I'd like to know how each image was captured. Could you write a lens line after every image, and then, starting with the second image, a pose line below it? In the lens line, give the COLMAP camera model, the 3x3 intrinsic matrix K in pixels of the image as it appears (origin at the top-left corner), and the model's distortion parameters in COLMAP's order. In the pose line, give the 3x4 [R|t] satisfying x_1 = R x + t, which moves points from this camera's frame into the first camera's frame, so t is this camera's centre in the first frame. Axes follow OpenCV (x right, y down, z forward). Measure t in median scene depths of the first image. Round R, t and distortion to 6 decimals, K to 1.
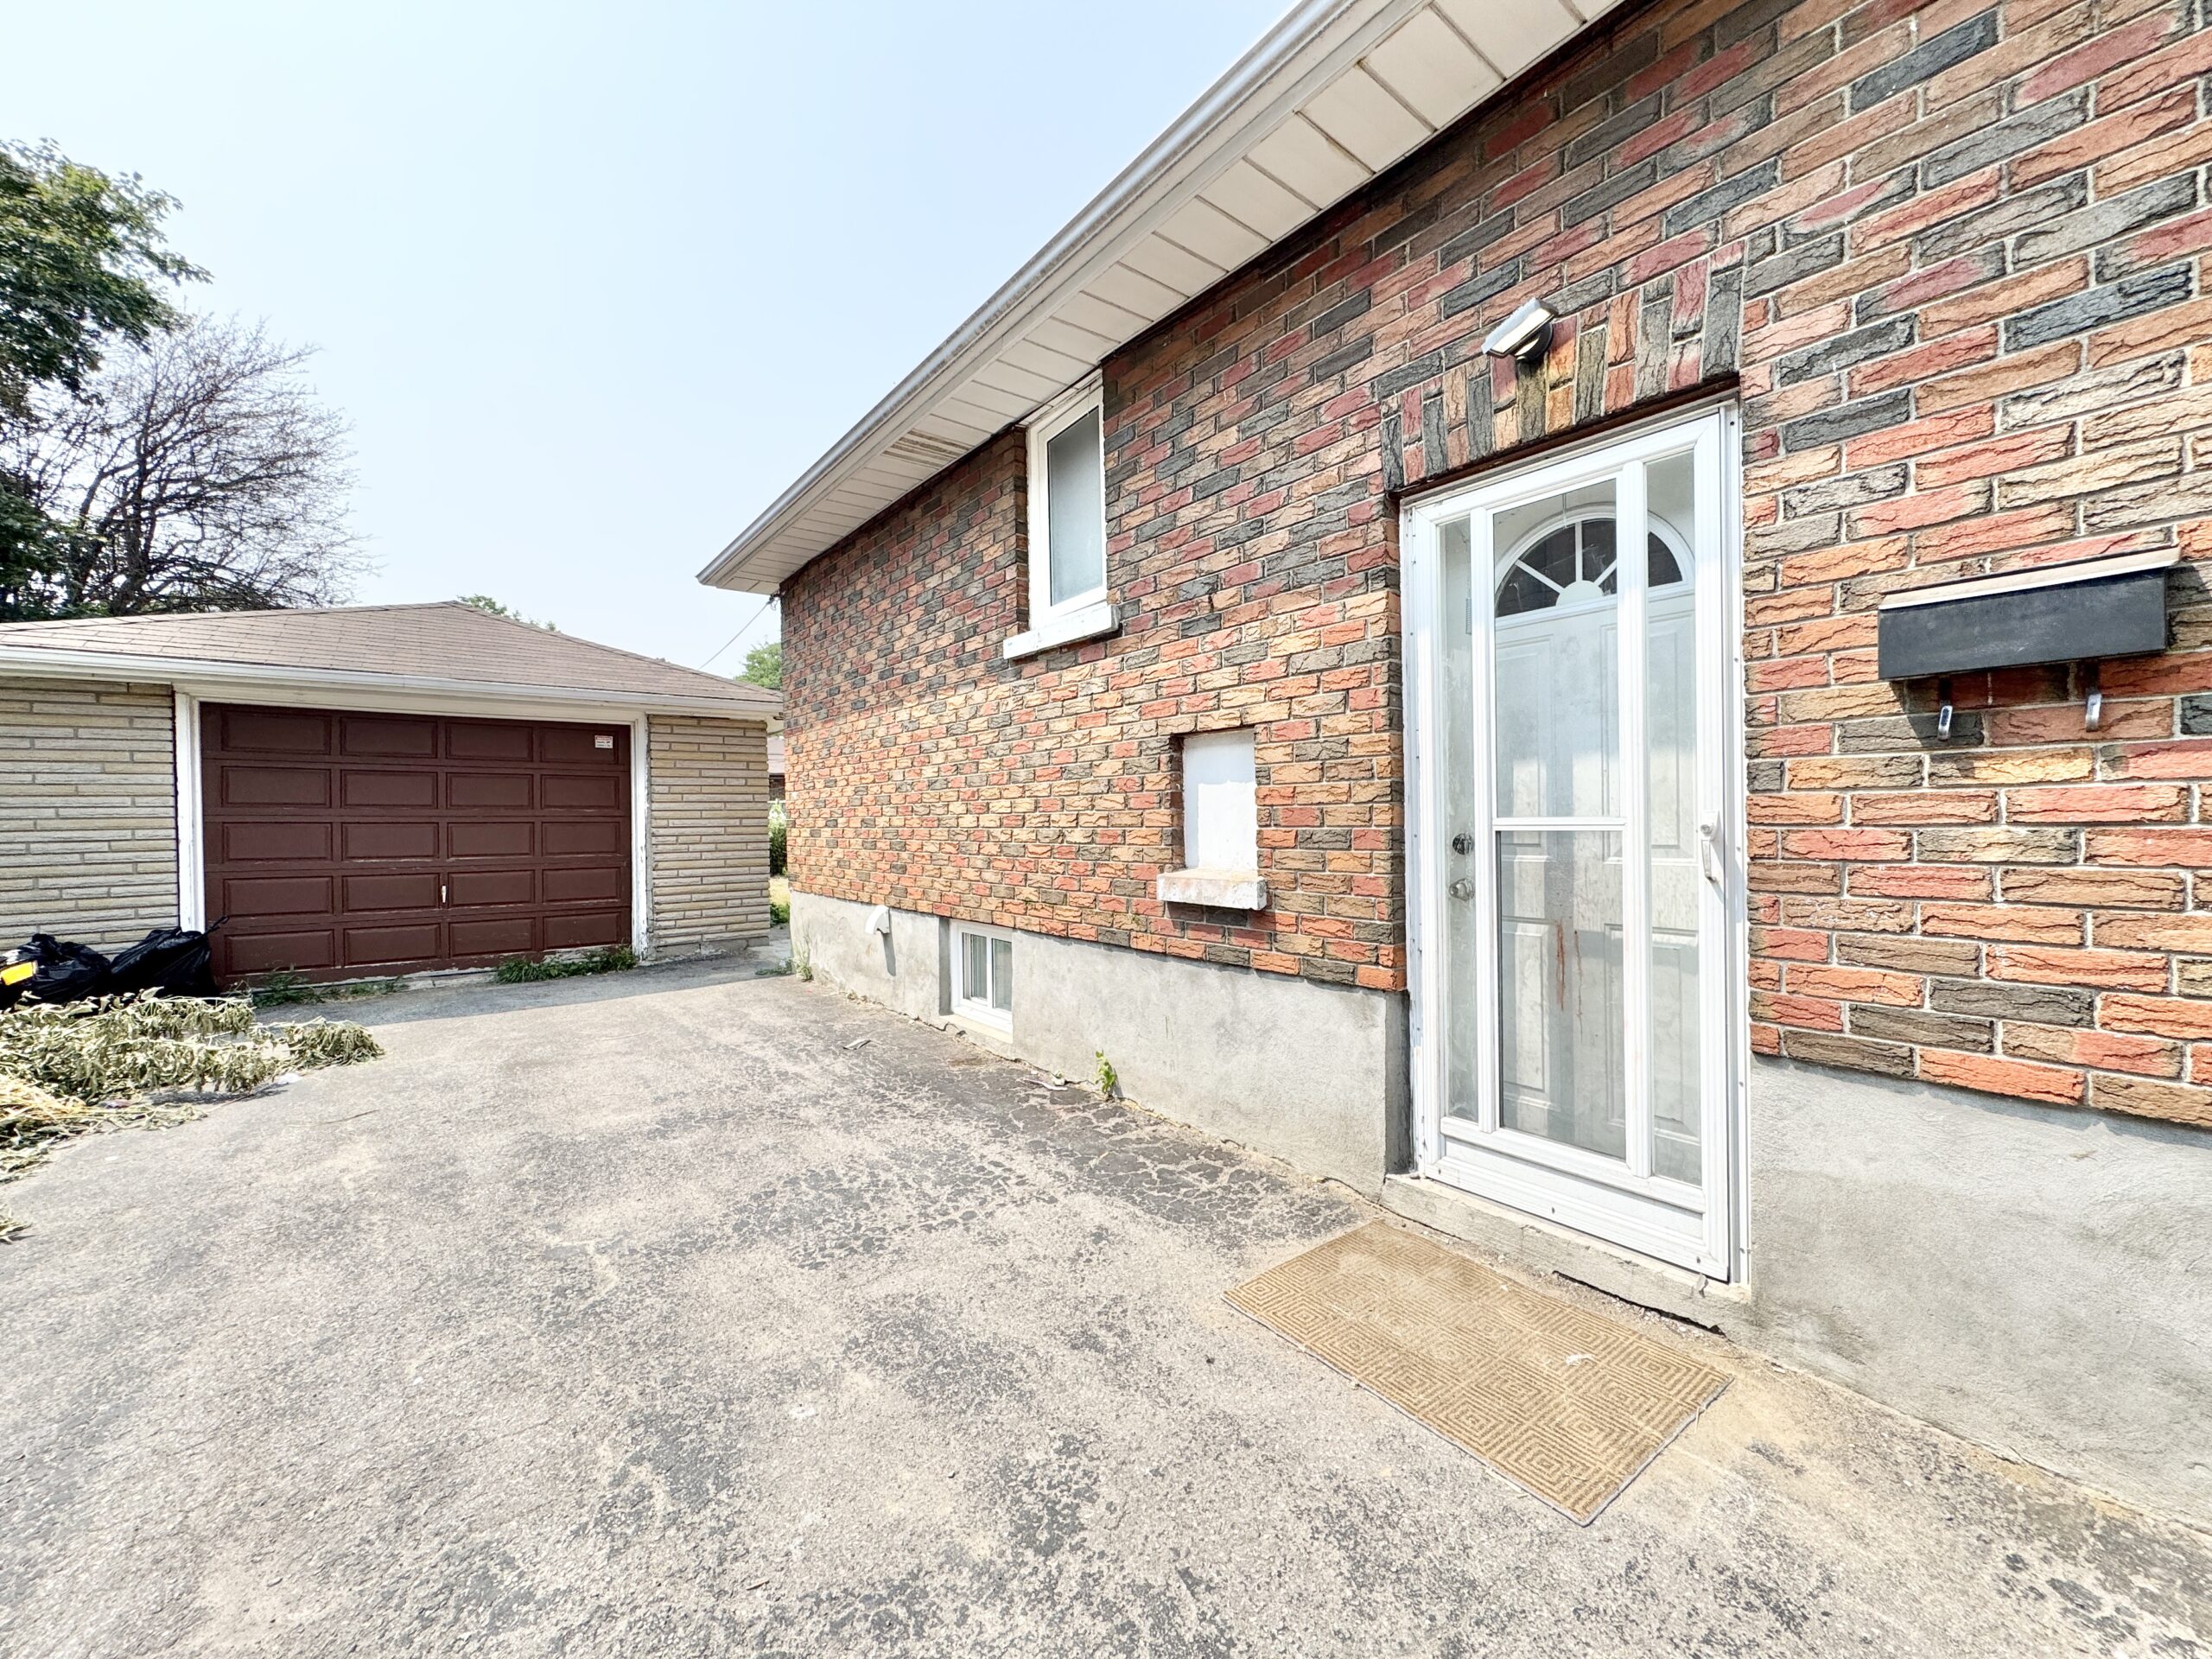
lens RADIAL K [[883.0, 0, 1106.0], [0, 883.0, 829.5], [0, 0, 1]] dist [-0.000578, 0.000112]
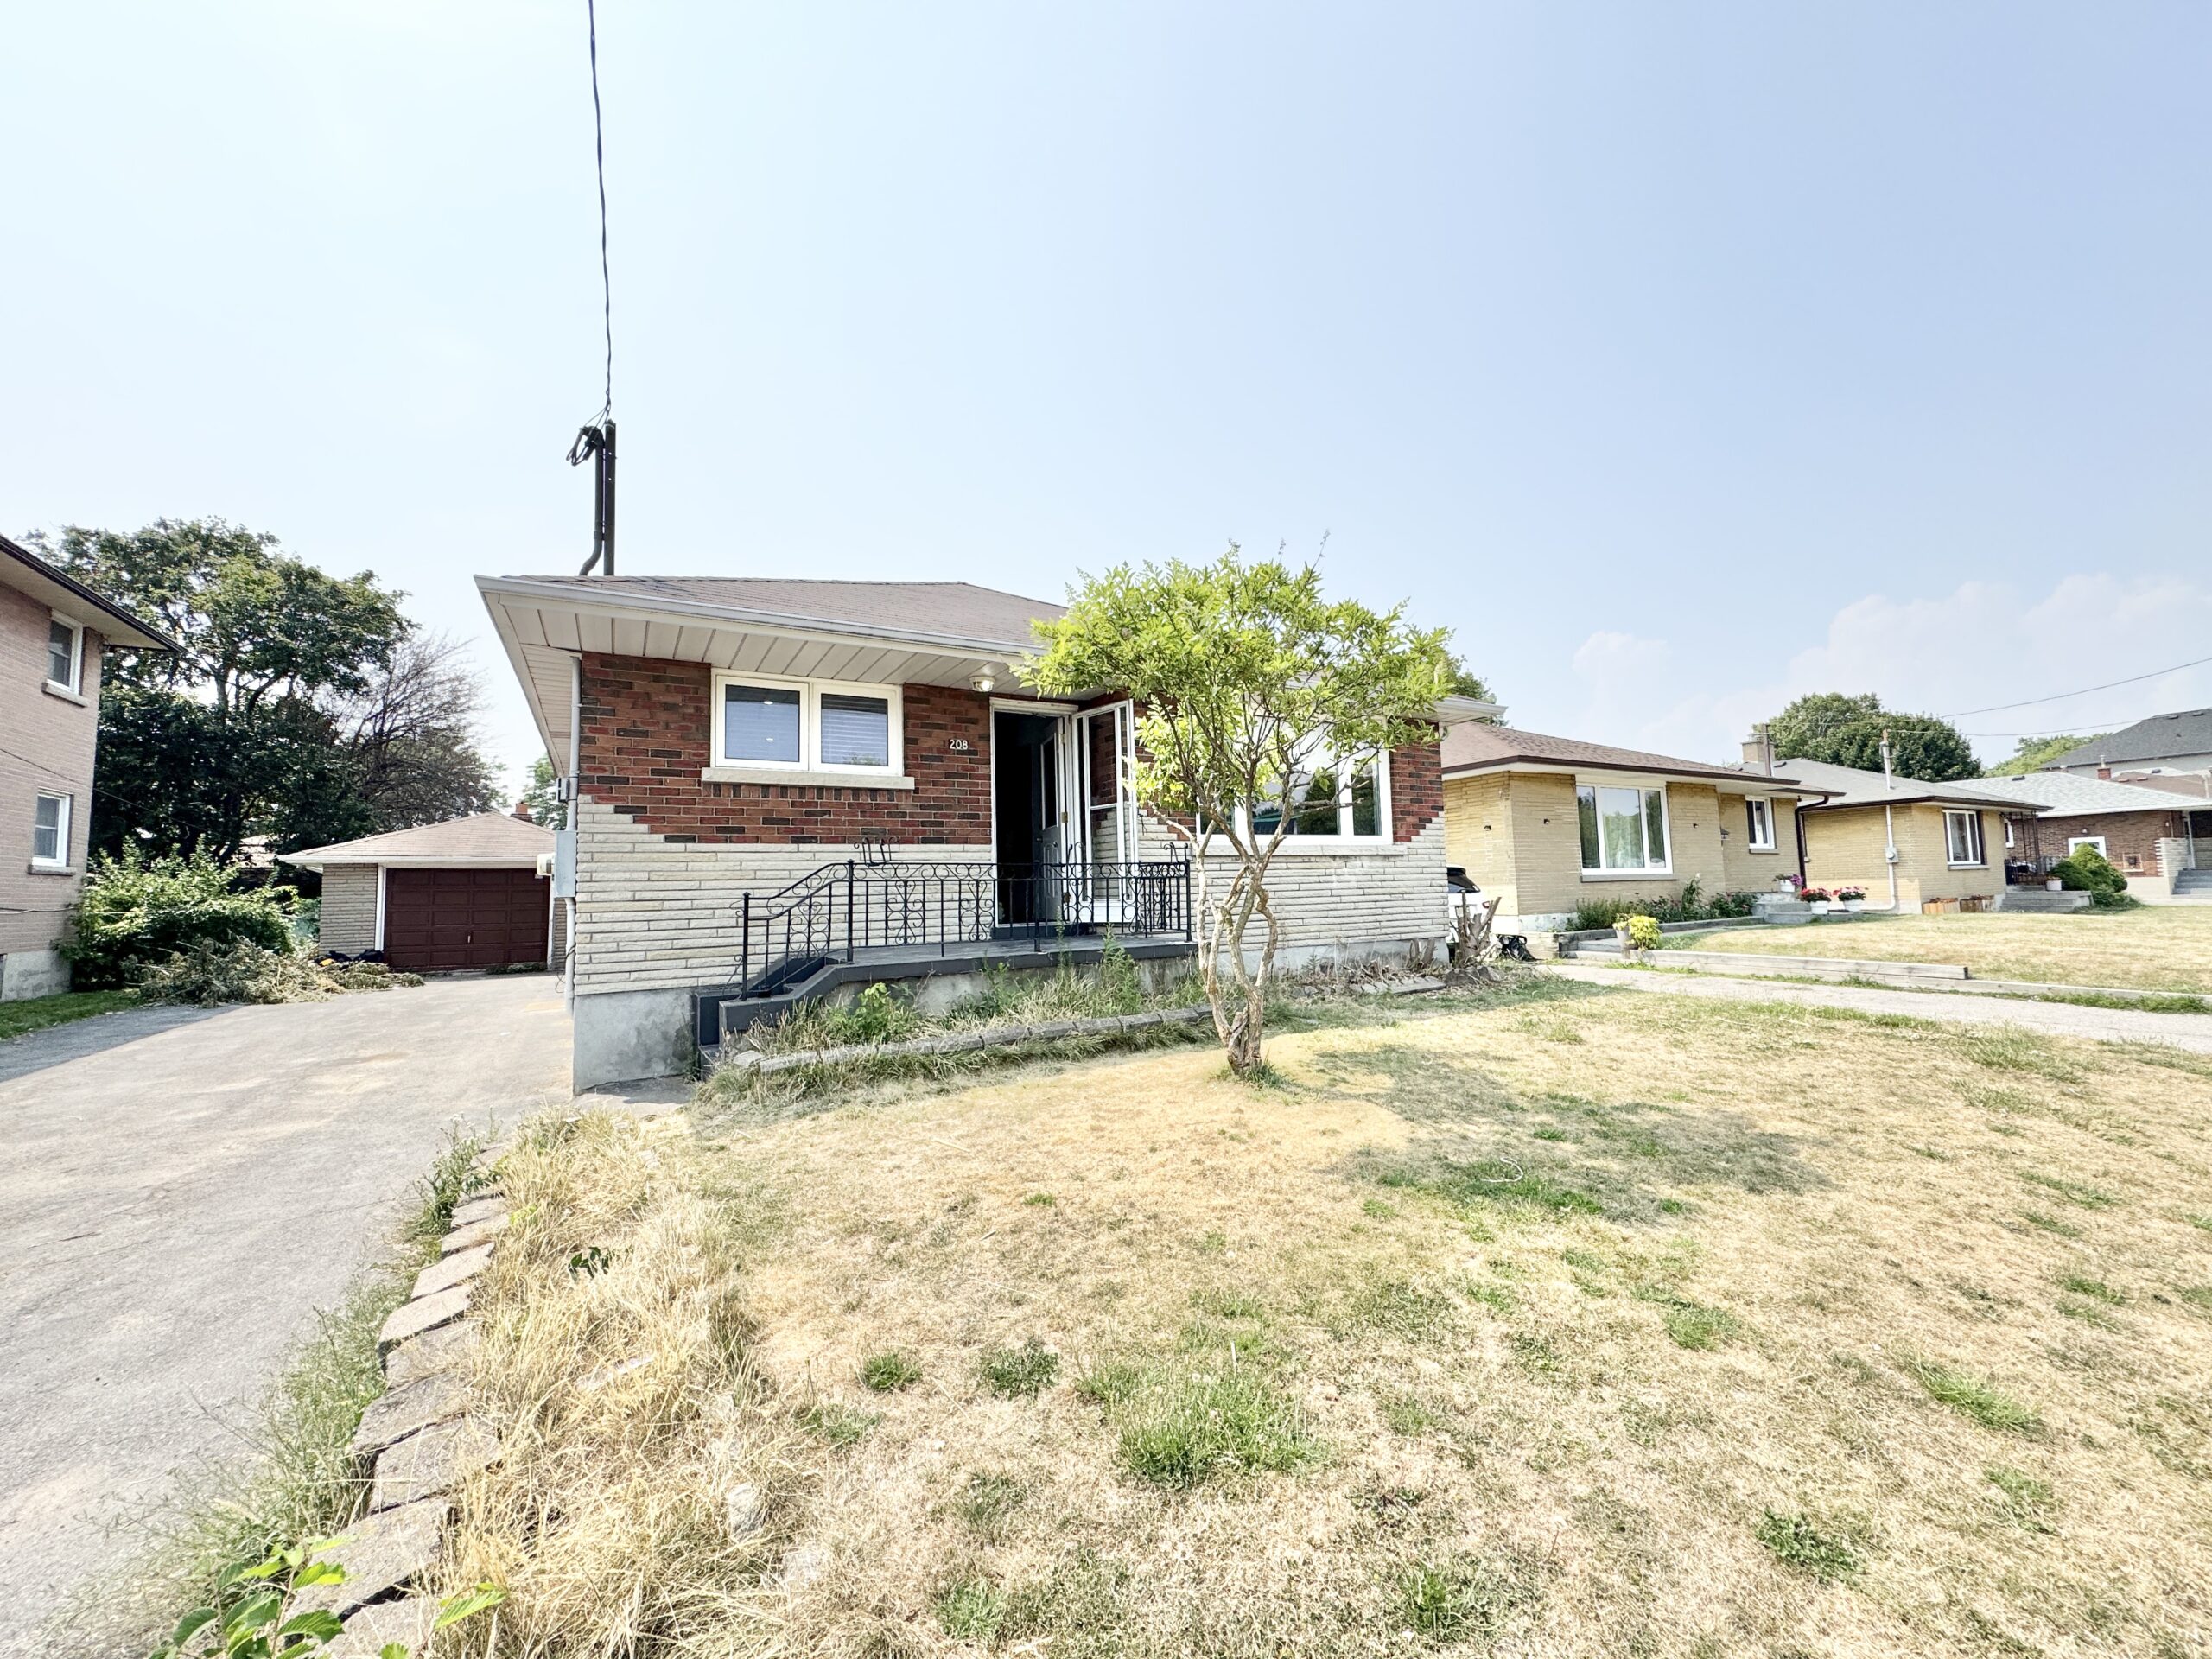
lens RADIAL K [[875.7, 0, 1106.0], [0, 875.7, 829.5], [0, 0, 1]] dist [0.001577, 0.000374]
pose [[0.989849, -0.017770, -0.141009, 1.286080], [0.005957, 0.996468, -0.083758, -0.016066], [0.141999, 0.082068, 0.986459, -1.129968]]
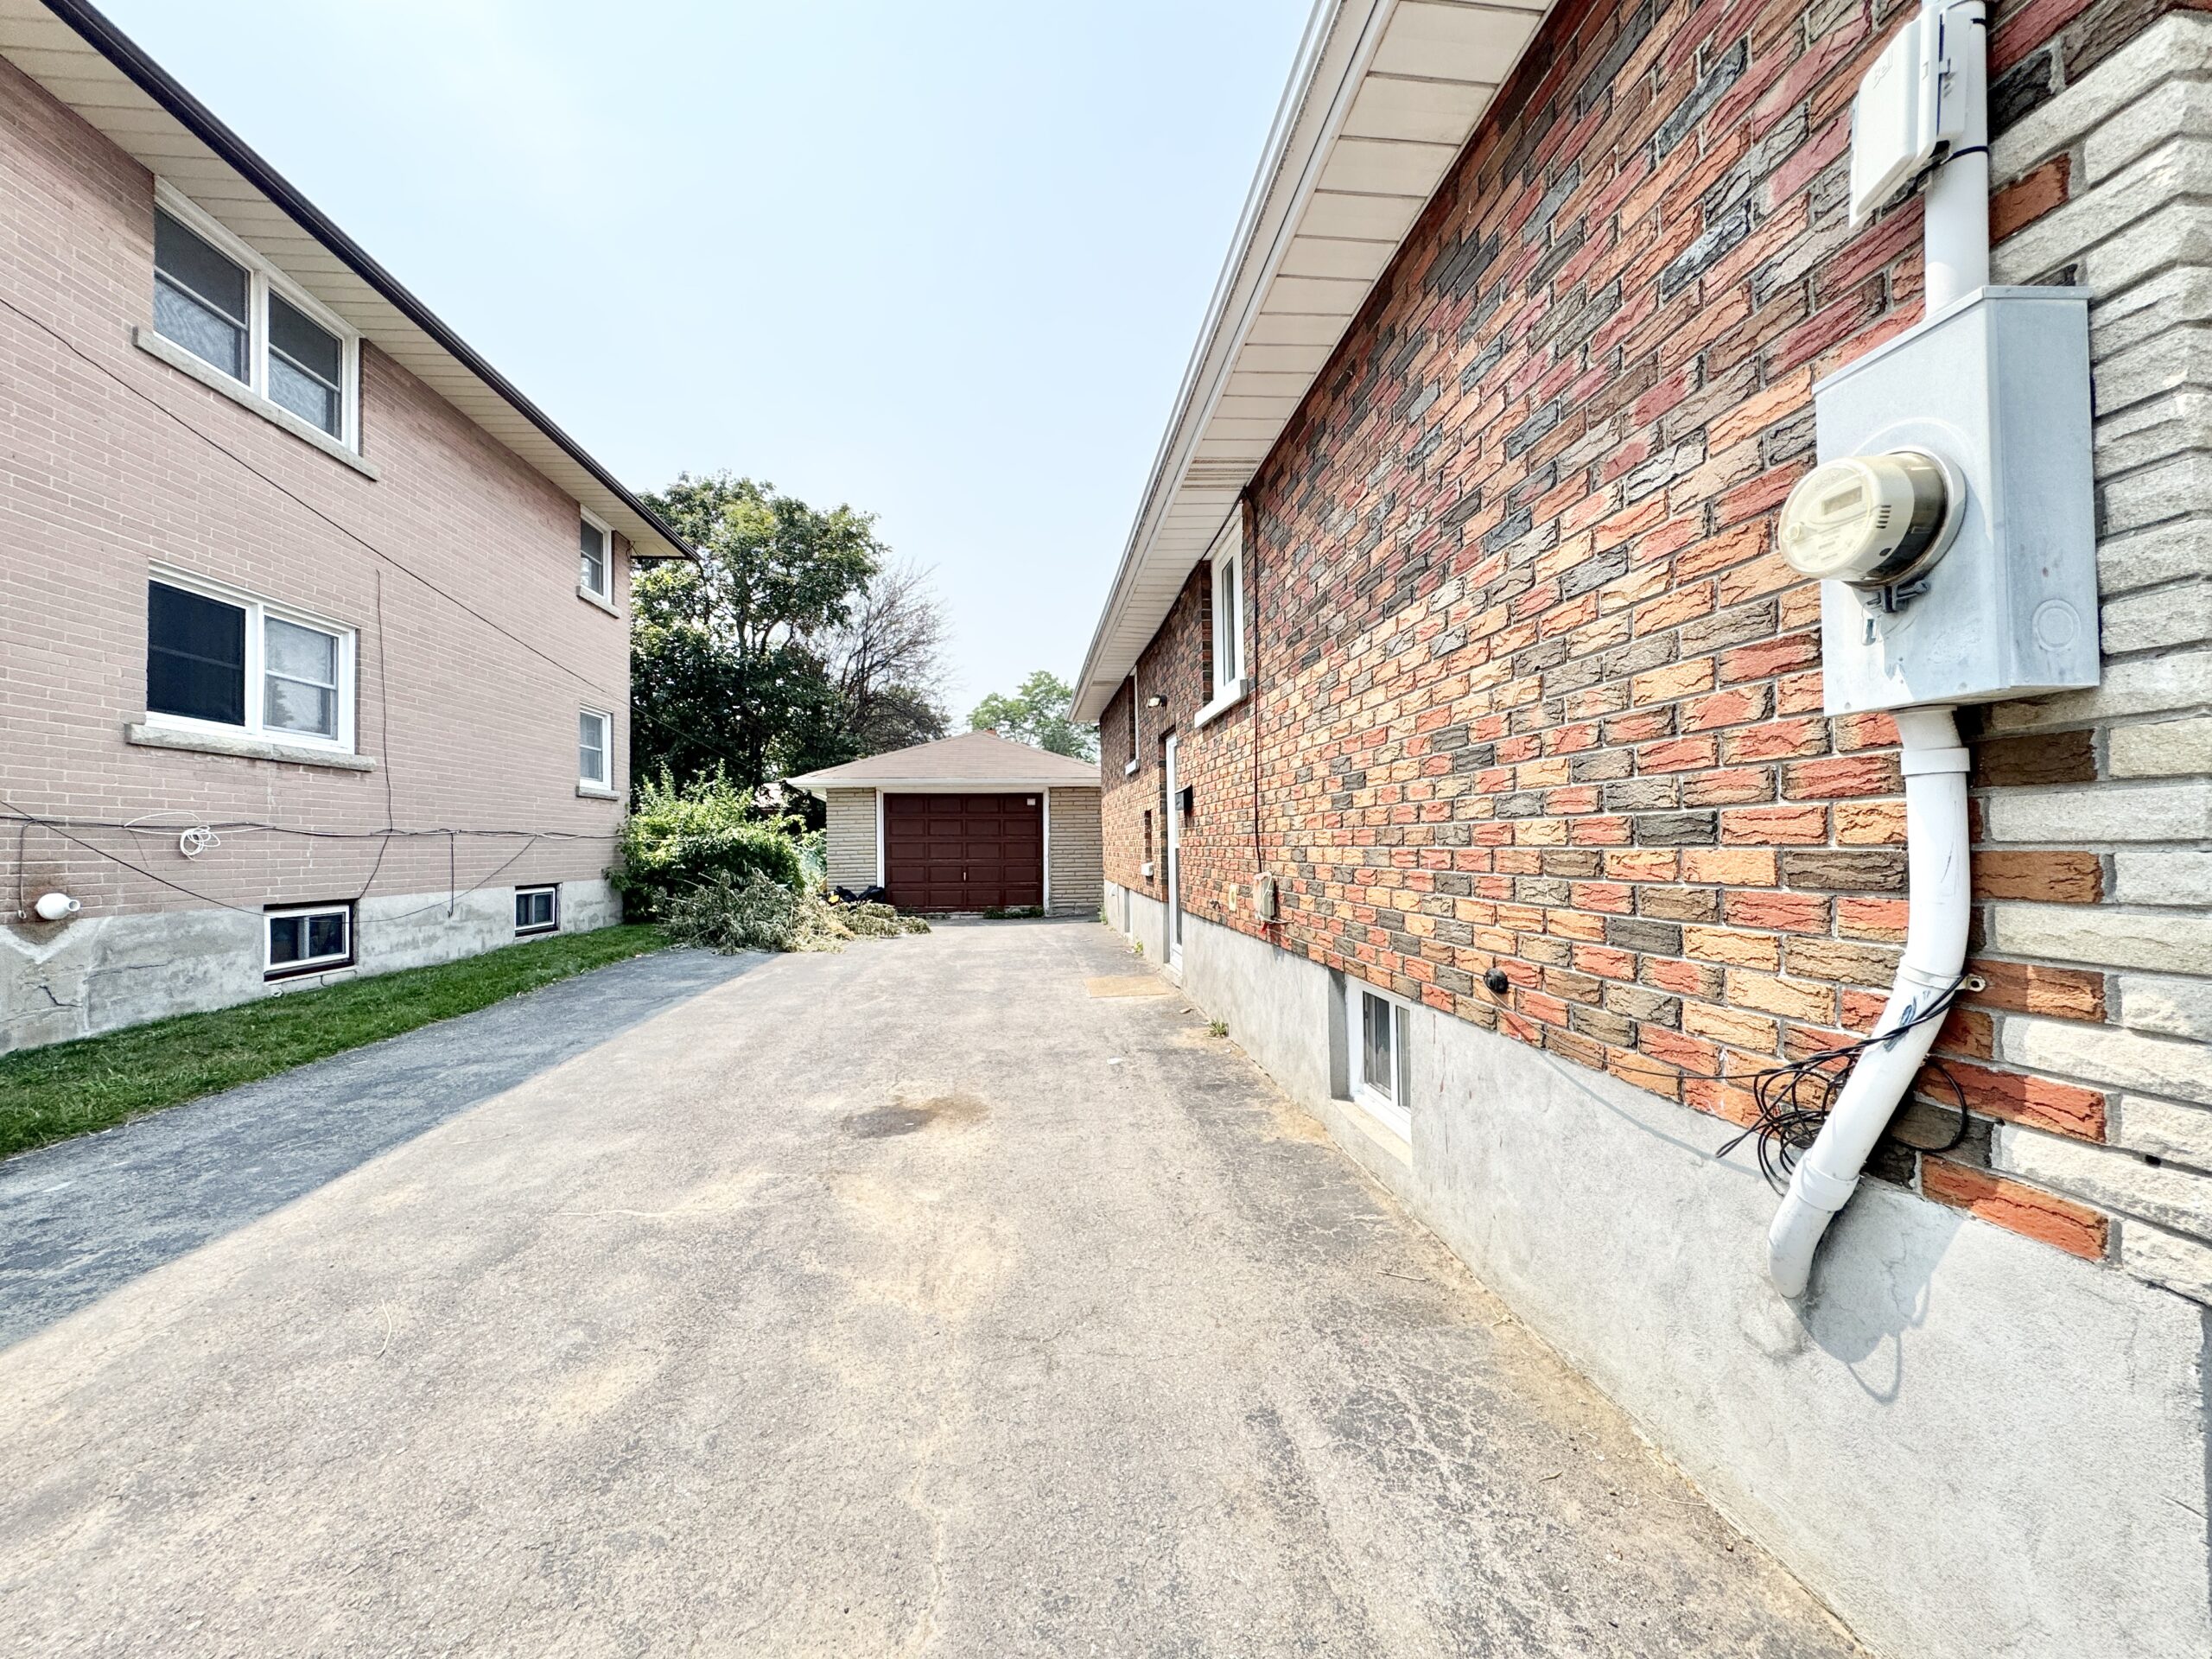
lens RADIAL K [[875.7, 0, 1106.0], [0, 875.7, 829.5], [0, 0, 1]] dist [0.001577, 0.000374]
pose [[0.849561, -0.007281, -0.527440, 0.600915], [-0.004151, 0.999782, -0.020487, 0.001997], [0.527474, 0.019594, 0.849345, -0.567731]]
